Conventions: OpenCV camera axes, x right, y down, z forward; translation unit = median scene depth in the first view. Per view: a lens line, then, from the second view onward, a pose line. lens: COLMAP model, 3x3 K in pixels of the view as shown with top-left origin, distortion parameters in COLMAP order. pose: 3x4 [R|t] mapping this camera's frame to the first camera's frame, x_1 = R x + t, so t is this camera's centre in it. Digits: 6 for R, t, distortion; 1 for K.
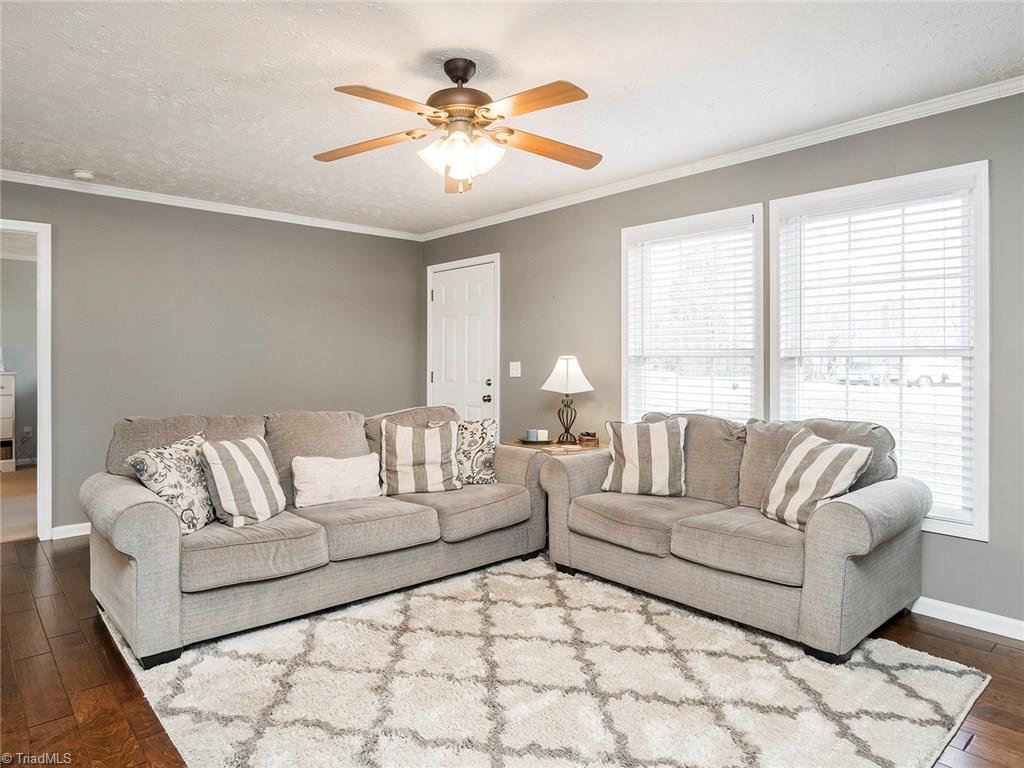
lens RADIAL K [[629.8, 0, 504.0], [0, 629.8, 365.3], [0, 0, 1]] dist [0.005329, 0.001622]
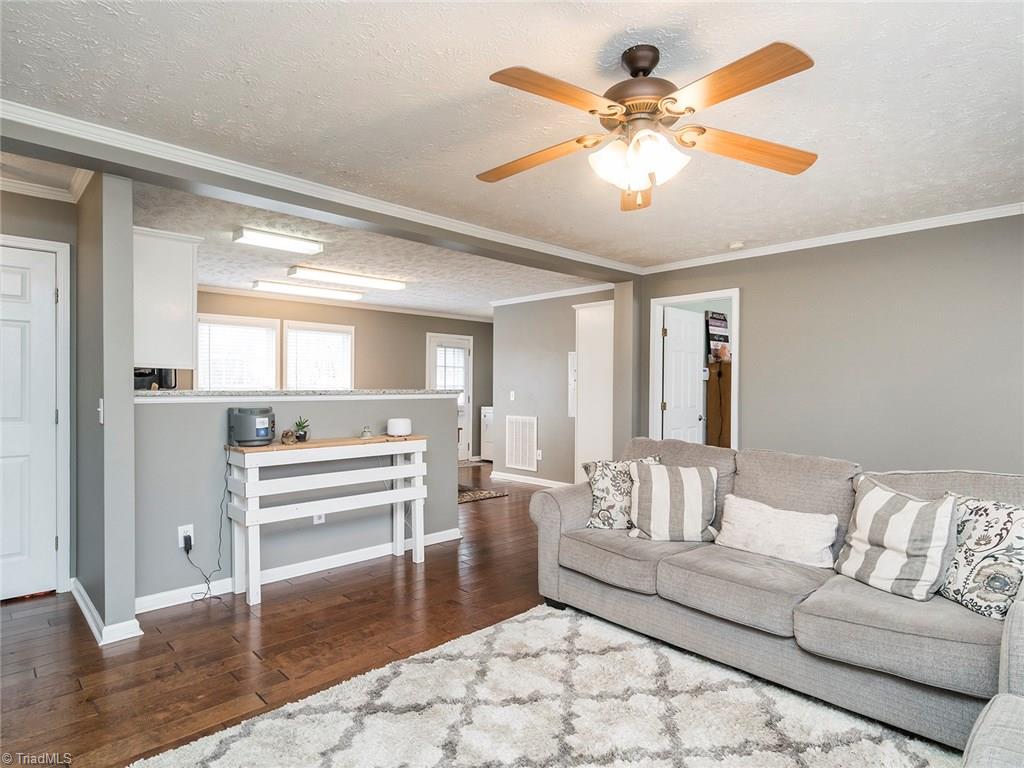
lens RADIAL K [[570.6, 0, 512.7], [0, 570.6, 390.4], [0, 0, 1]] dist [-0.001294, 0.001769]
pose [[0.047733, 0.007219, -0.998834, 0.557455], [-0.010519, 0.999922, 0.006724, -0.020925], [0.998805, 0.010186, 0.047805, 0.628930]]
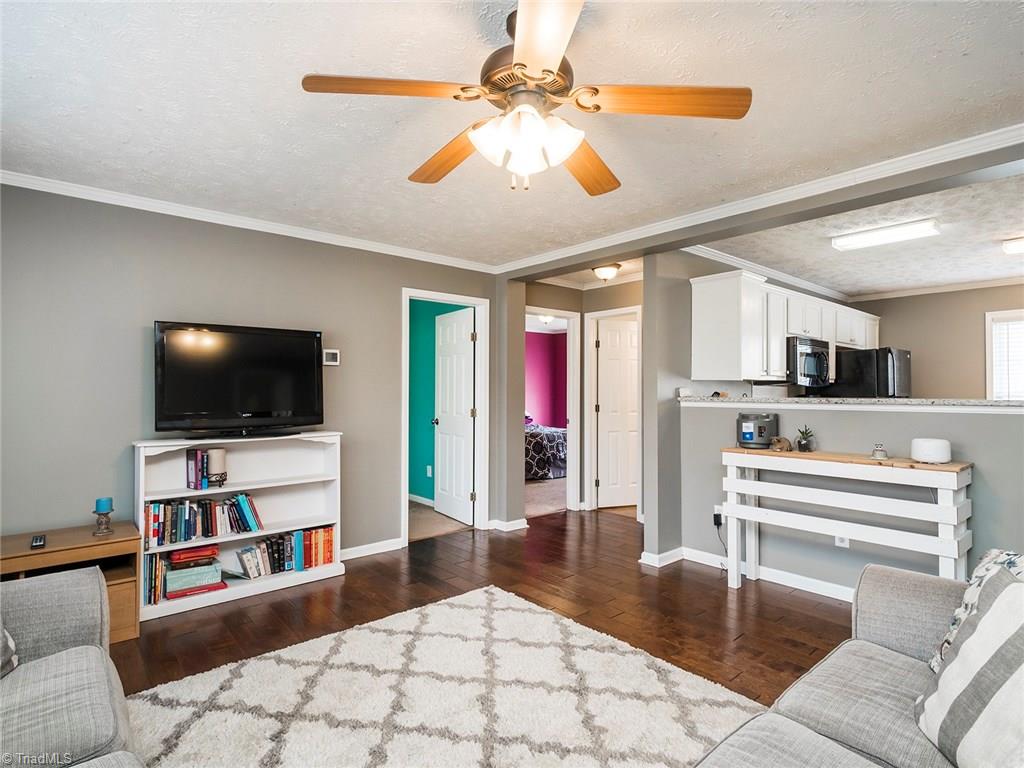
lens RADIAL K [[528.1, 0, 512.9], [0, 528.1, 380.6], [0, 0, 1]] dist [0.000571, -0.000062]
pose [[-0.999976, -0.006935, -0.000811, -0.045341], [-0.006923, 0.999875, -0.014219, -0.024660], [0.000910, -0.014213, -0.999899, 1.299532]]
